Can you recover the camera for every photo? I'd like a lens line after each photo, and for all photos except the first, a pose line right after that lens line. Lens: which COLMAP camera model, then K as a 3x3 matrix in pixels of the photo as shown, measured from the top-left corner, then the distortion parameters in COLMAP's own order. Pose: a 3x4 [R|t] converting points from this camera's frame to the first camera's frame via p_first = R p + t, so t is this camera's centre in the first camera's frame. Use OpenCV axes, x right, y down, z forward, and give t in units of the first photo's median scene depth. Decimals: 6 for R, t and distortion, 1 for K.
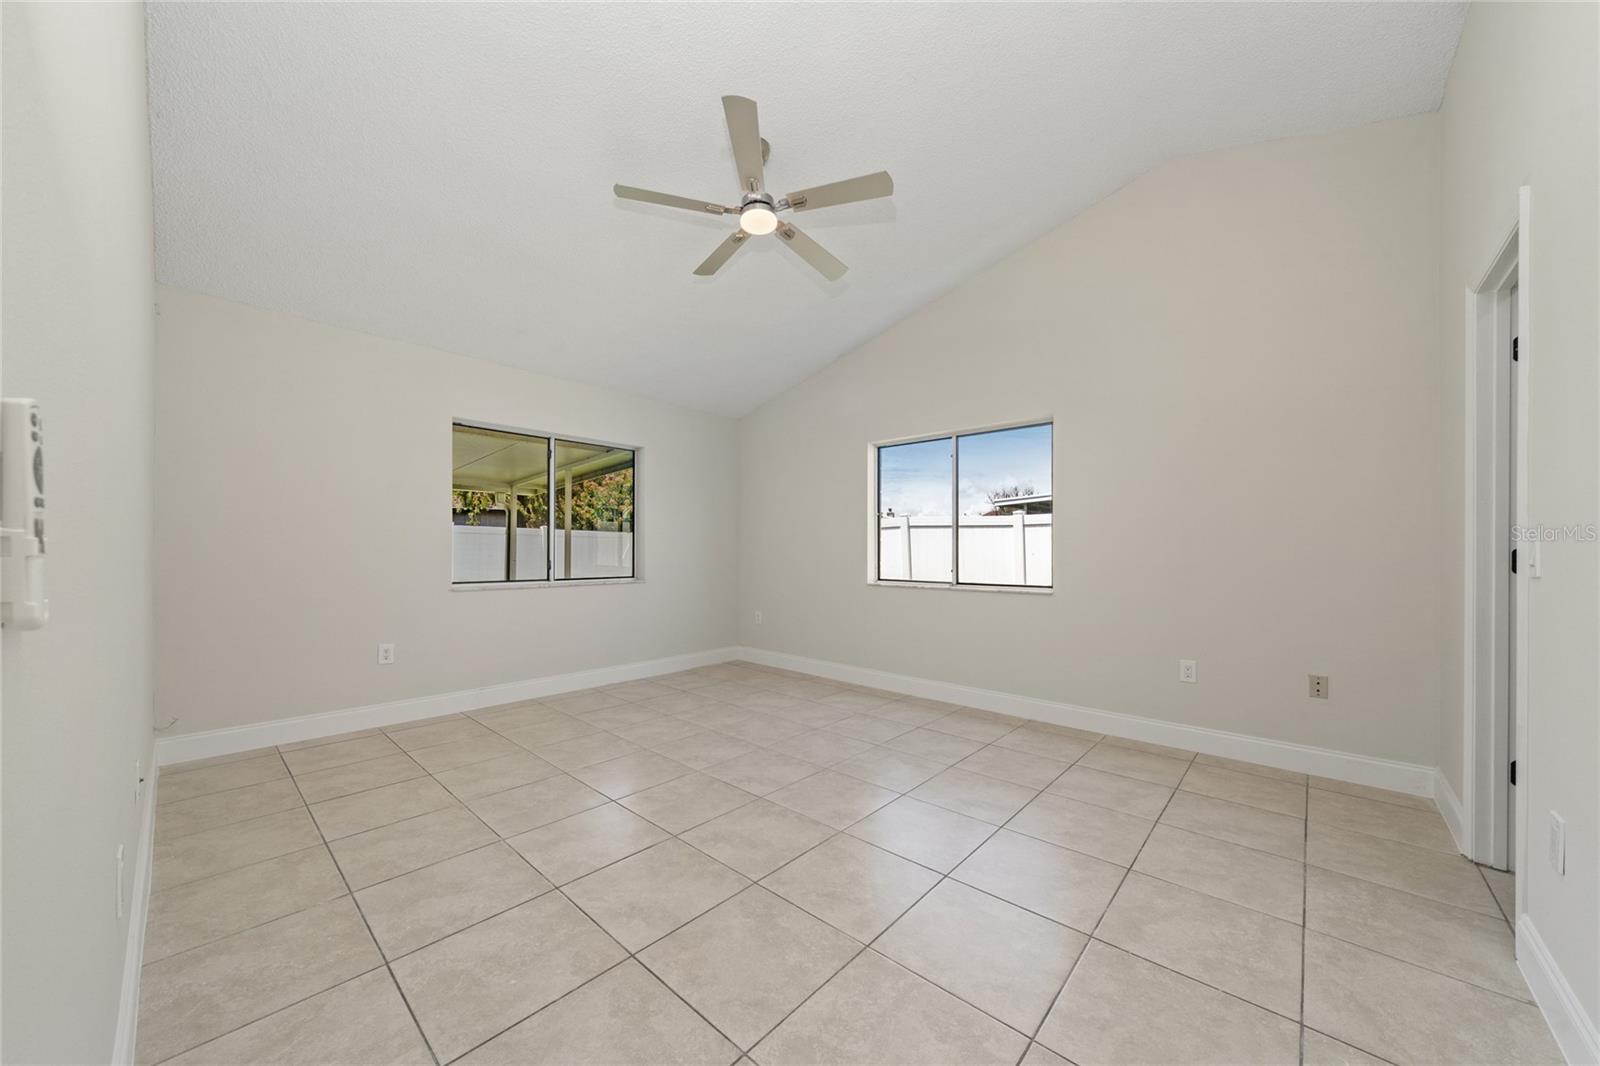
lens RADIAL K [[554.8, 0, 799.3], [0, 554.8, 544.1], [0, 0, 1]] dist [-0.002257, -0.000023]
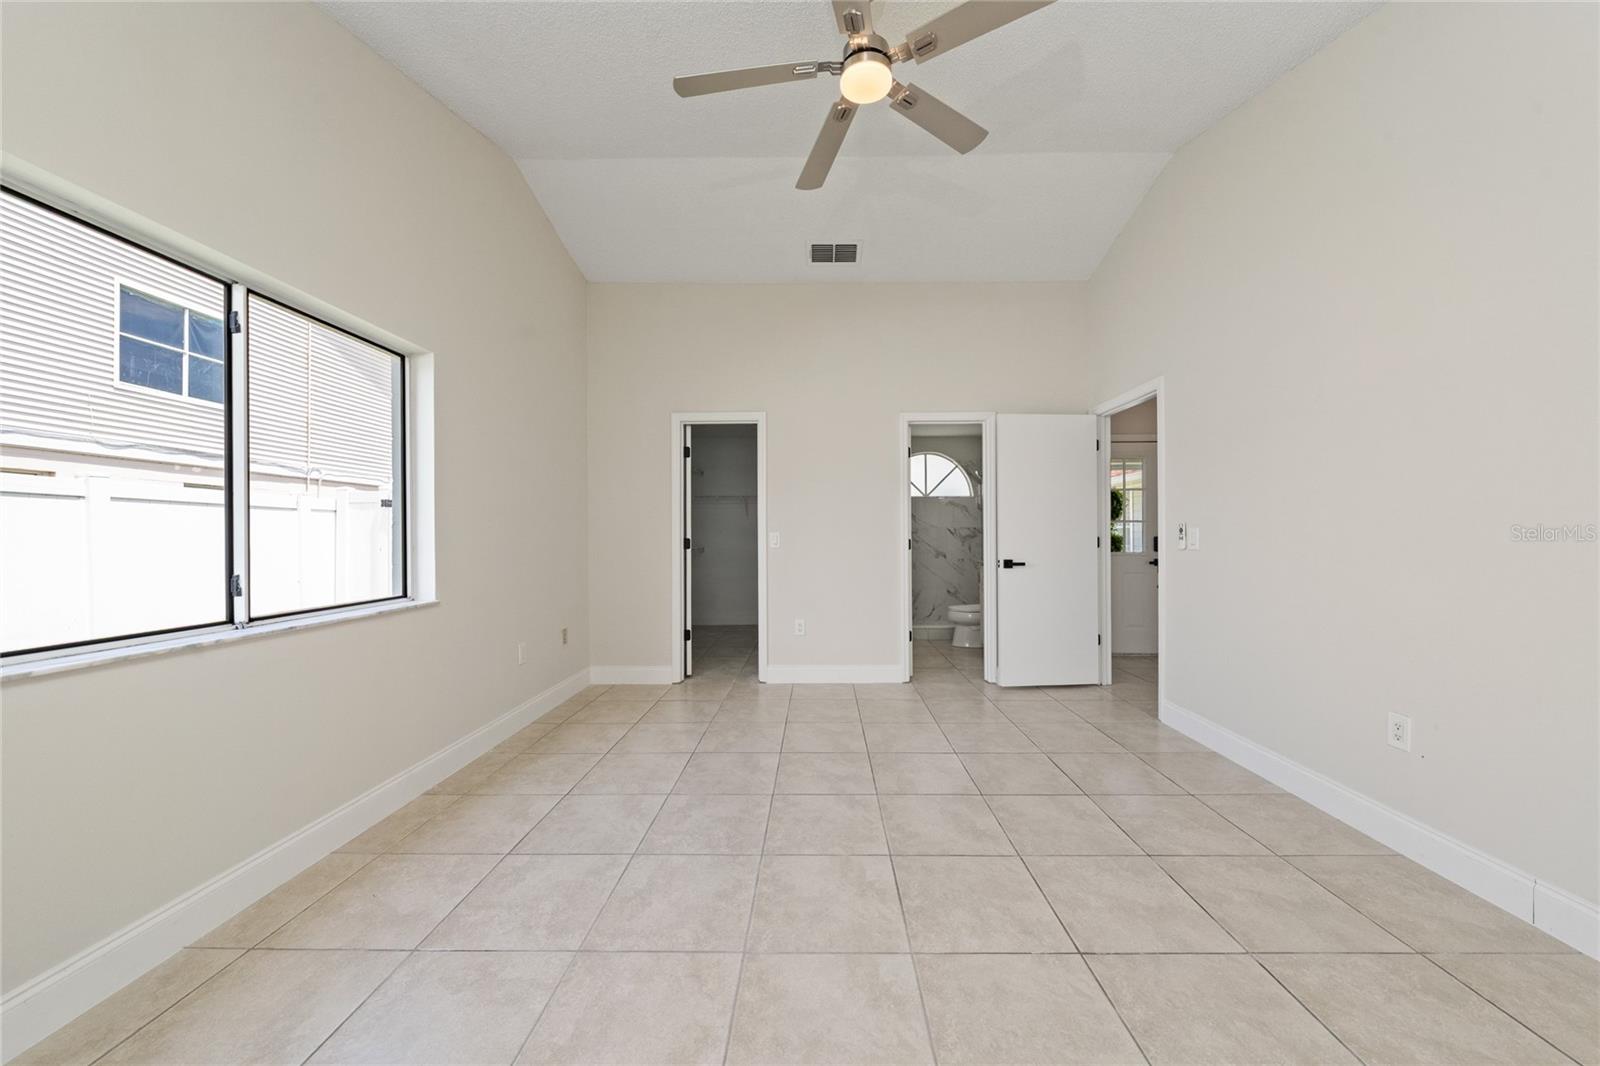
lens RADIAL K [[554.8, 0, 801.0], [0, 554.8, 535.6], [0, 0, 1]] dist [-0.002257, -0.000023]
pose [[-0.655181, -0.001458, 0.755471, -0.560613], [-0.005773, 0.999979, -0.003077, -0.002113], [-0.755450, -0.006378, -0.655175, 1.541400]]
